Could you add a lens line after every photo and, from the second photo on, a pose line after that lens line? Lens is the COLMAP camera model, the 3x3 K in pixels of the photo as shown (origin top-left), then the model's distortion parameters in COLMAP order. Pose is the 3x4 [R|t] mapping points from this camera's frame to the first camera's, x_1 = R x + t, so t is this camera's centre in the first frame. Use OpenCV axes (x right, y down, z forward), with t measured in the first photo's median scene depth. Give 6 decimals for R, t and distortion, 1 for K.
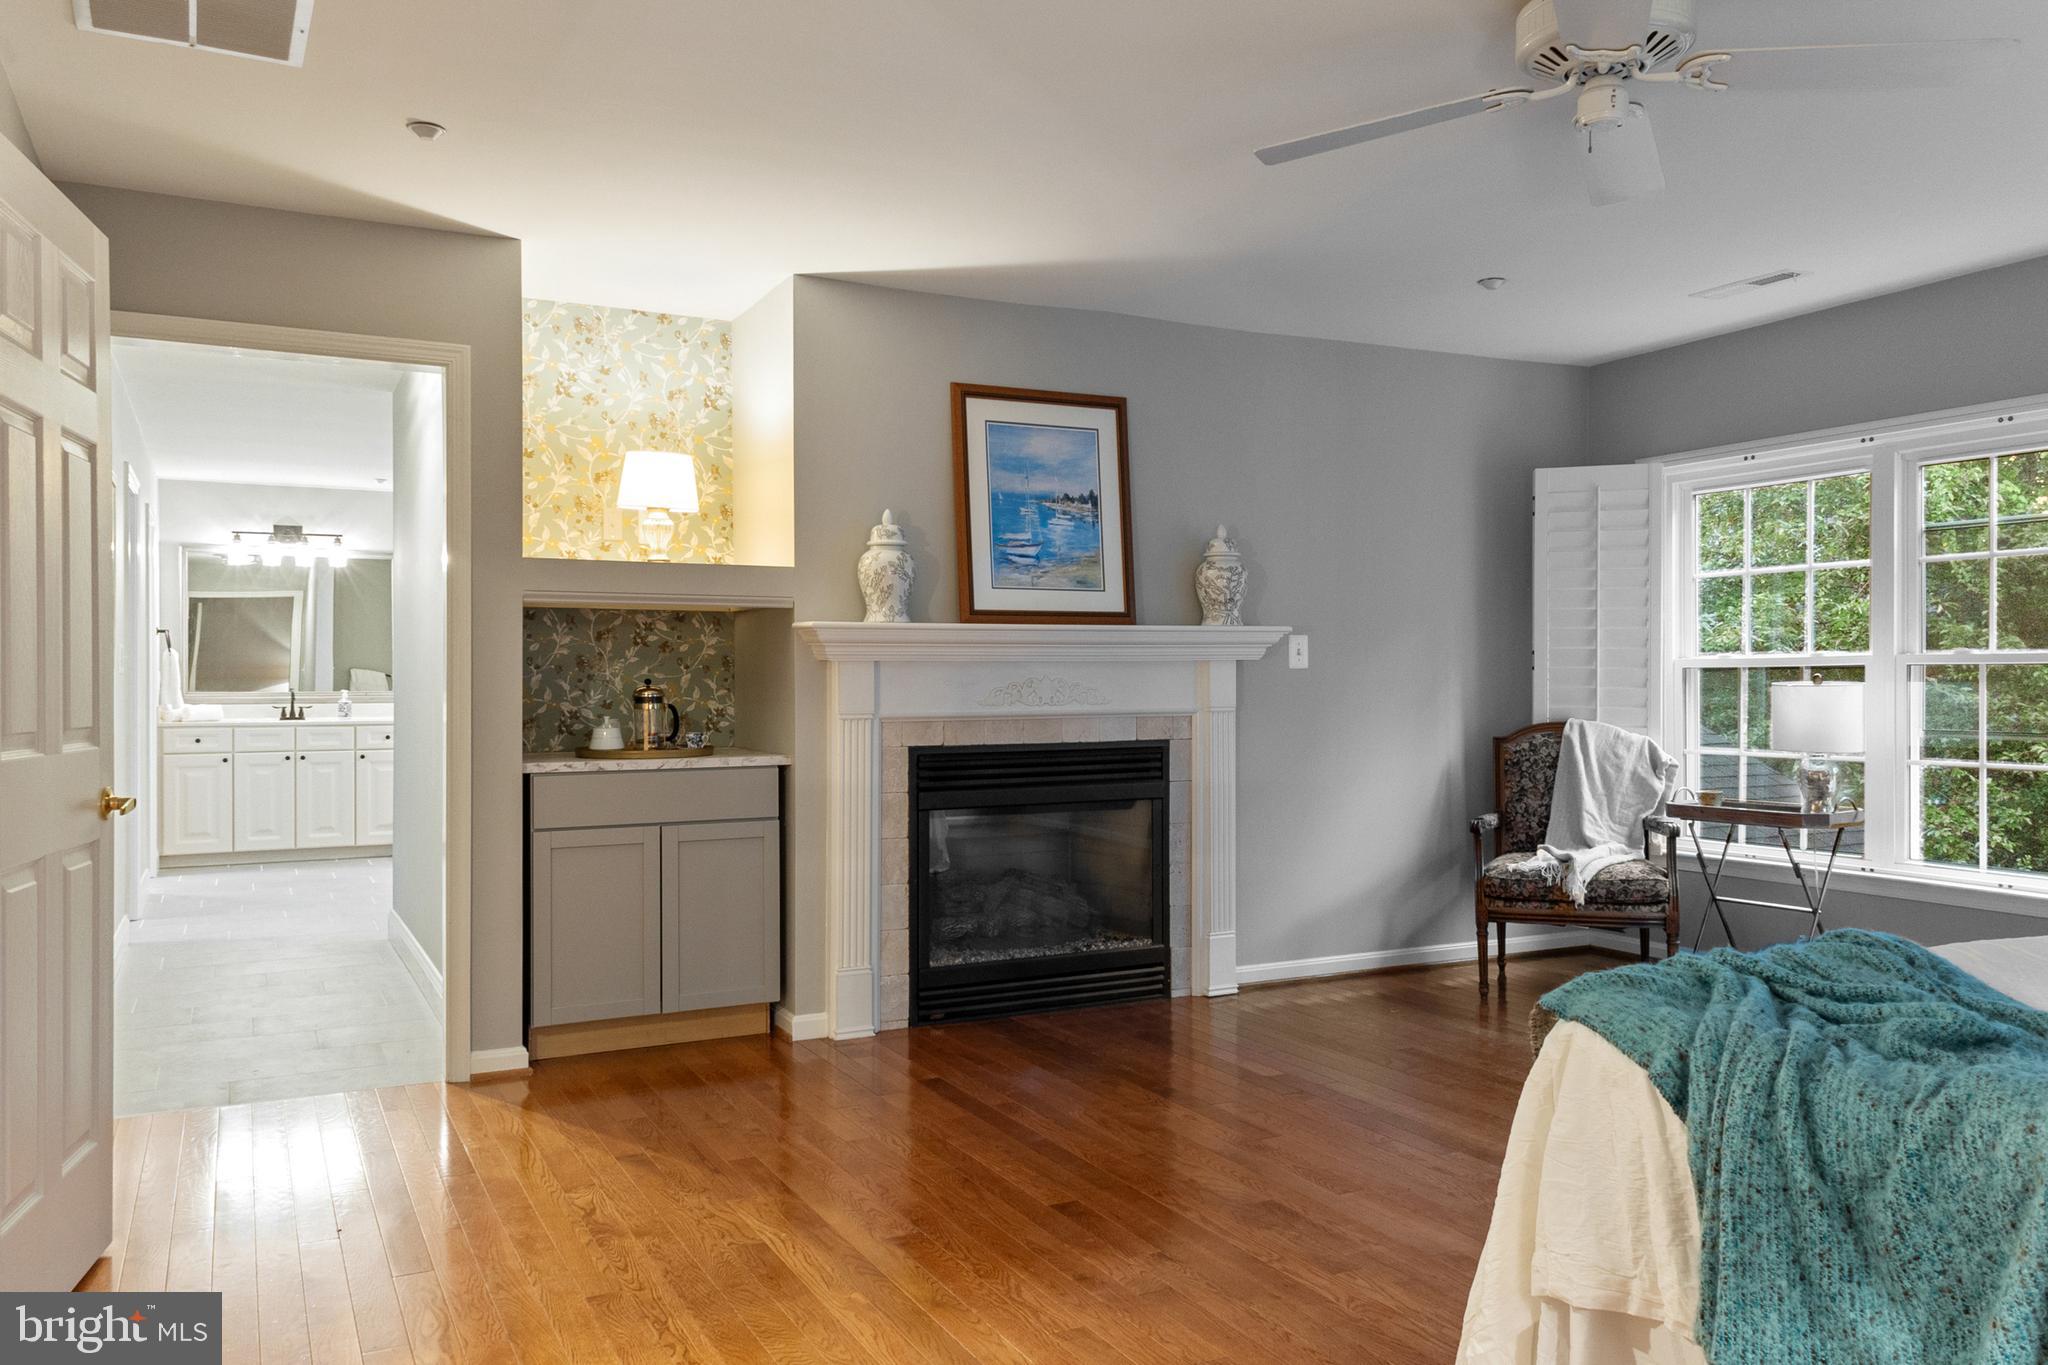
lens RADIAL K [[1545.3, 0, 1024.9], [0, 1545.3, 675.5], [0, 0, 1]] dist [0.066042, -0.054885]
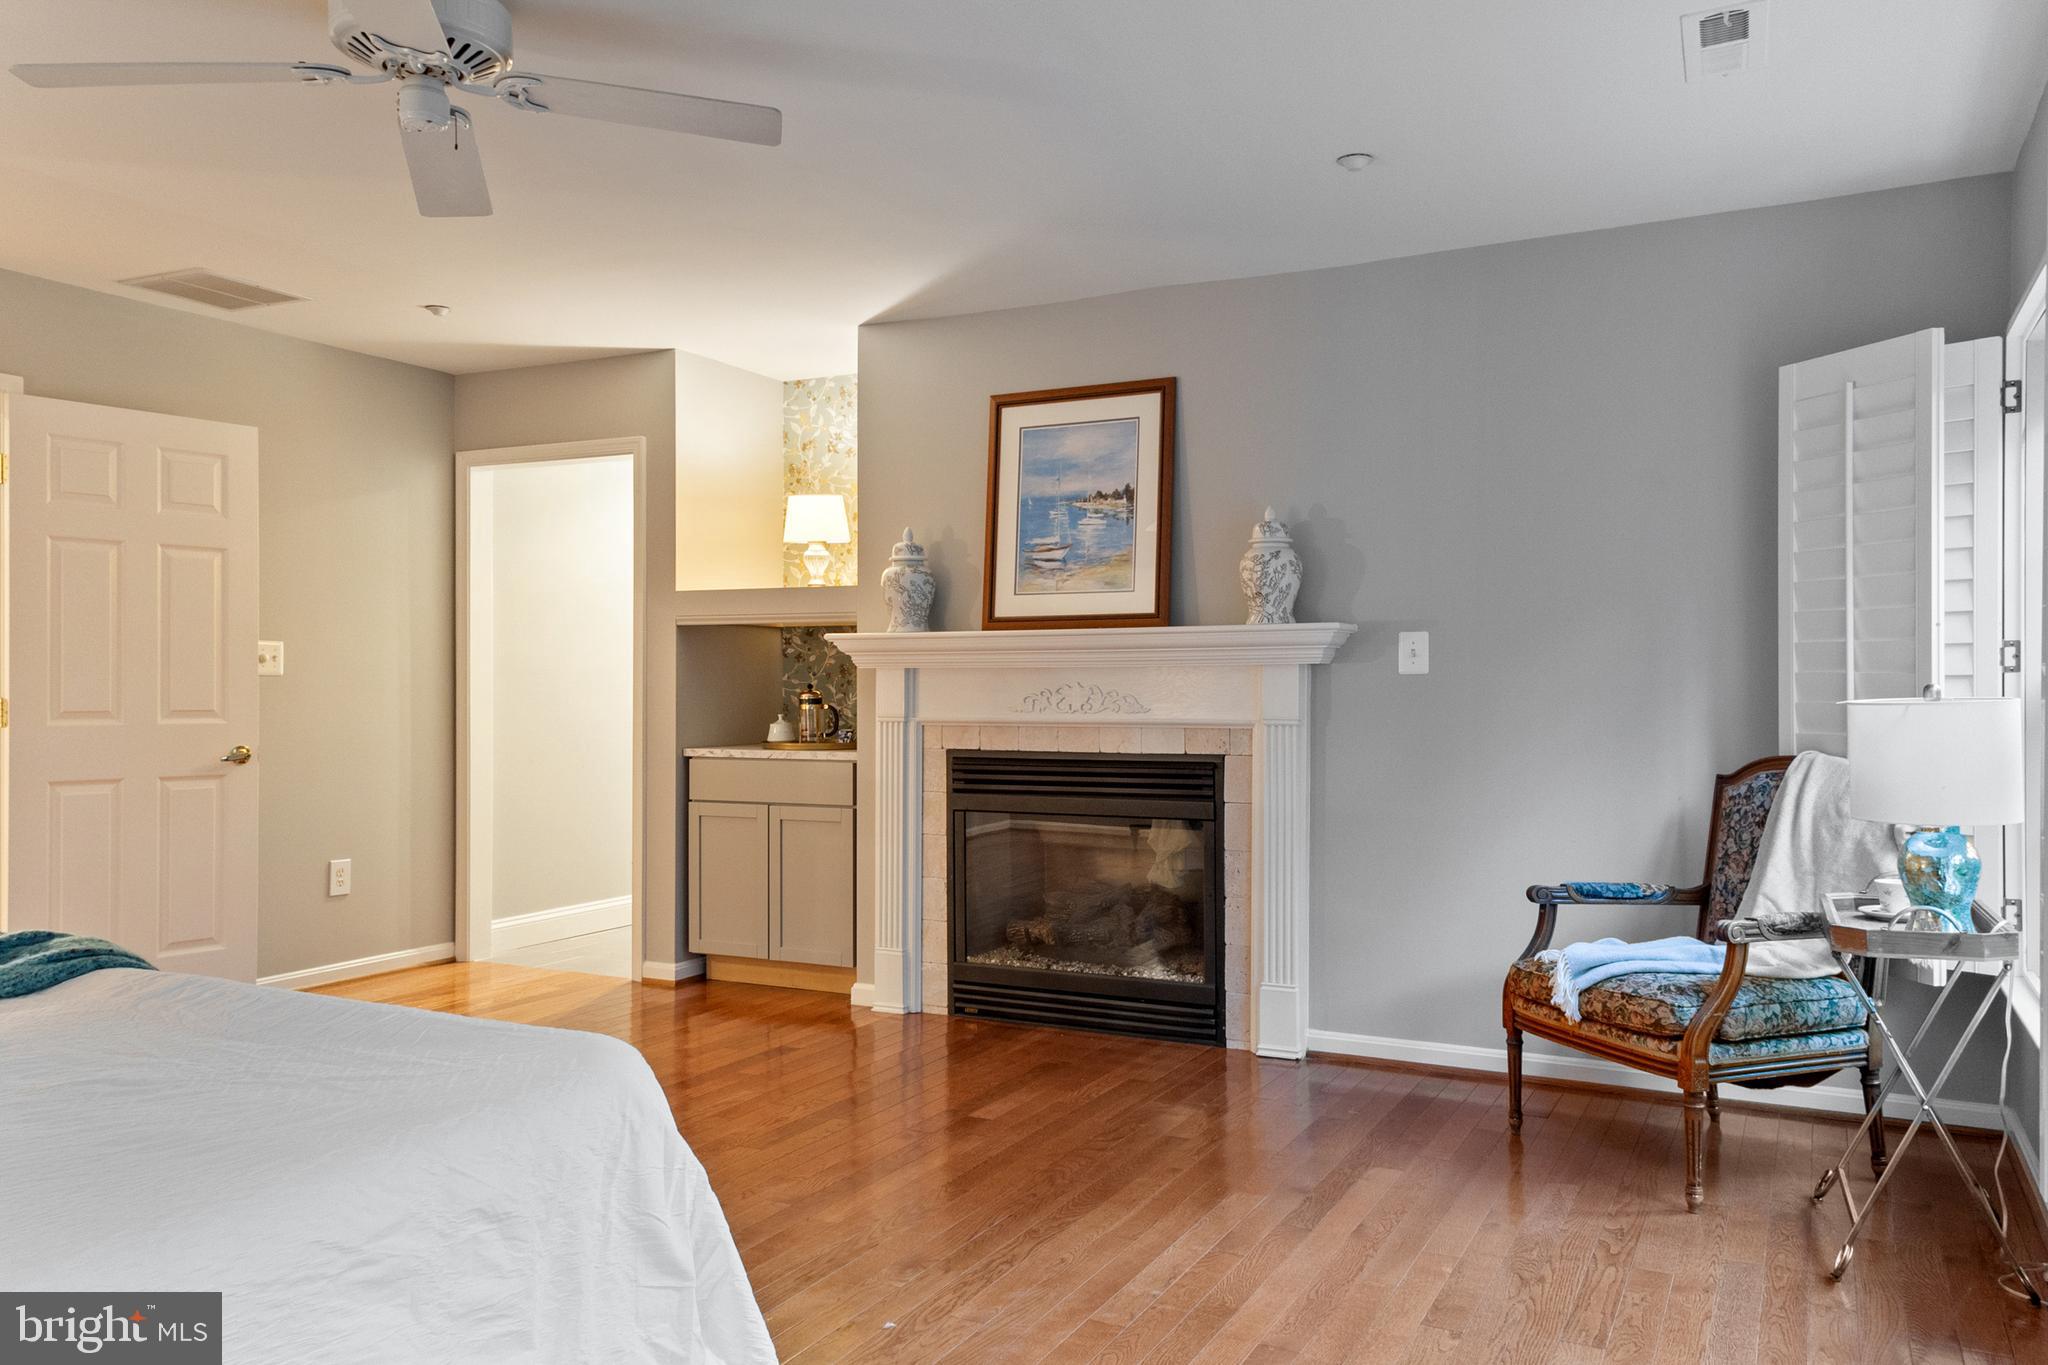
lens RADIAL K [[1545.3, 0, 1018.0], [0, 1545.3, 674.7], [0, 0, 1]] dist [0.066042, -0.054885]
pose [[0.580599, -0.000709, -0.814189, 0.780912], [0.000267, 1.000000, -0.000680, -0.003813], [0.814190, 0.000178, 0.580599, 0.410885]]
